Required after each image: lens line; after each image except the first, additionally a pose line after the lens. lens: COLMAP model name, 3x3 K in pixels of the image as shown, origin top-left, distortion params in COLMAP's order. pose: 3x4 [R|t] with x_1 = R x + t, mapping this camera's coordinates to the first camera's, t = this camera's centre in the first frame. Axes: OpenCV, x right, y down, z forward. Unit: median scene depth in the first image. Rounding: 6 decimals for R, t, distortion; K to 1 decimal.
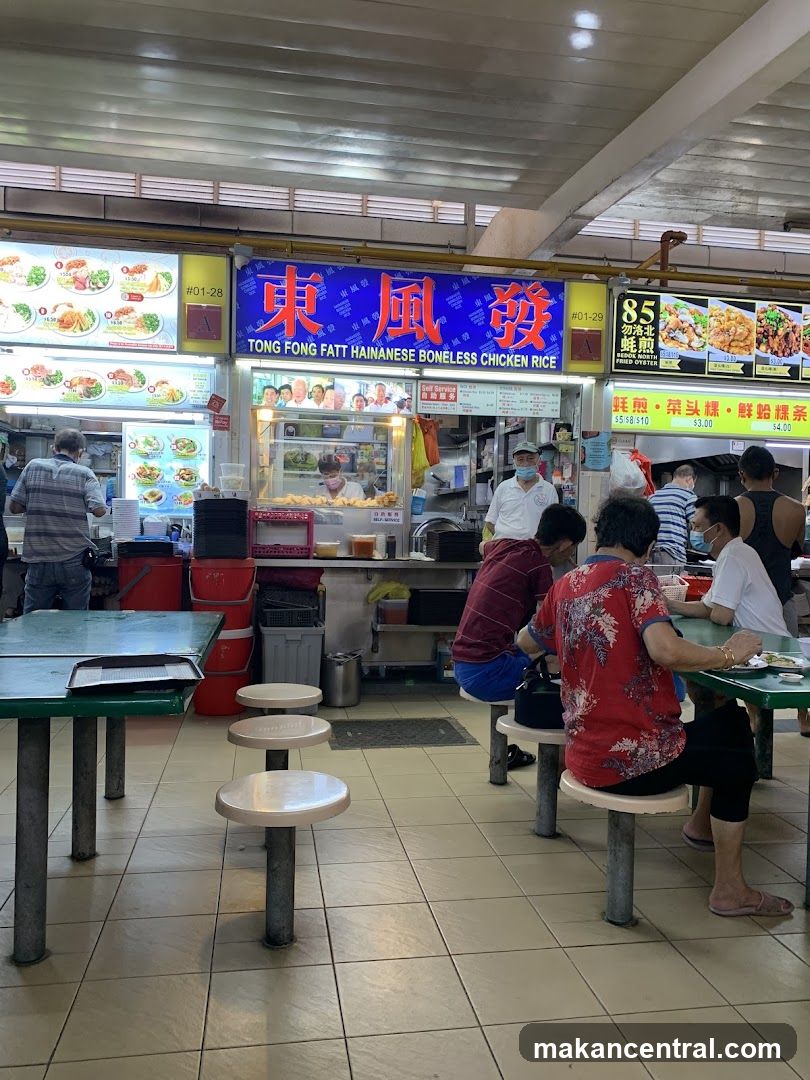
lens RADIAL K [[816.4, 0, 405.0], [0, 816.4, 540.0], [0, 0, 1]] dist [0.037992, 0.001618]
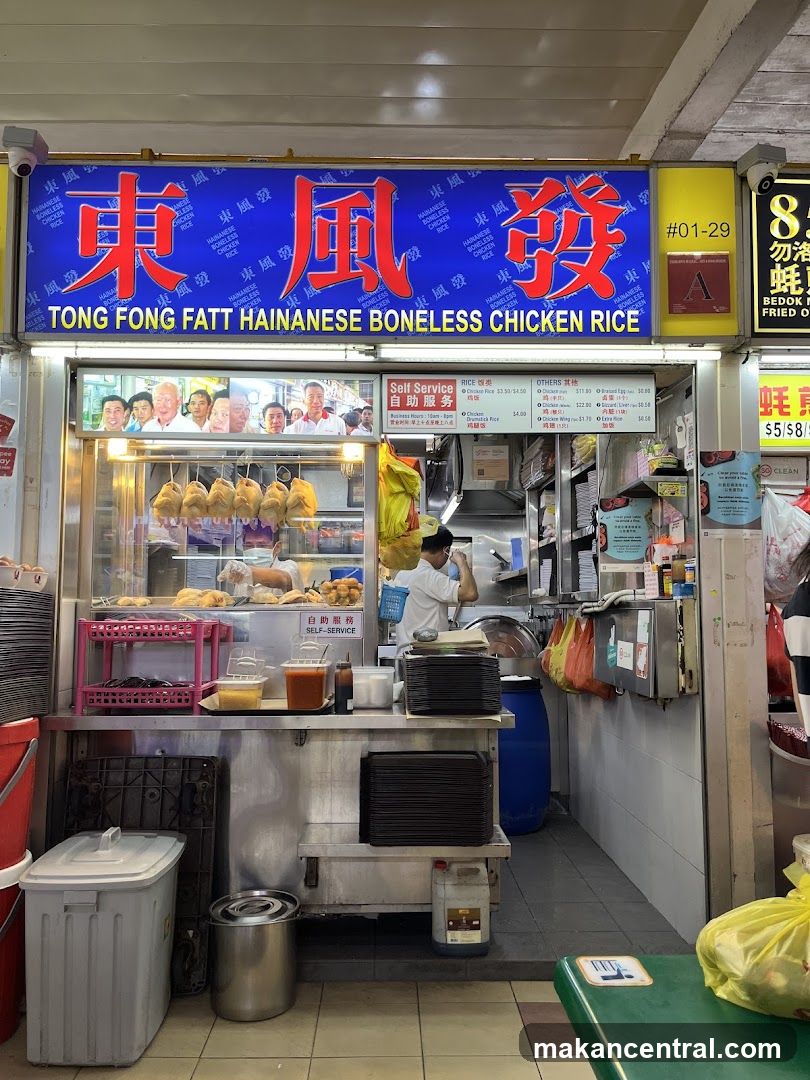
lens RADIAL K [[816.4, 0, 405.0], [0, 816.4, 540.0], [0, 0, 1]] dist [0.037992, 0.001618]
pose [[0.988313, -0.034657, -0.148449, 0.111310], [0.018712, 0.994030, -0.107490, -0.026283], [0.151288, 0.103456, 0.983061, 0.486201]]
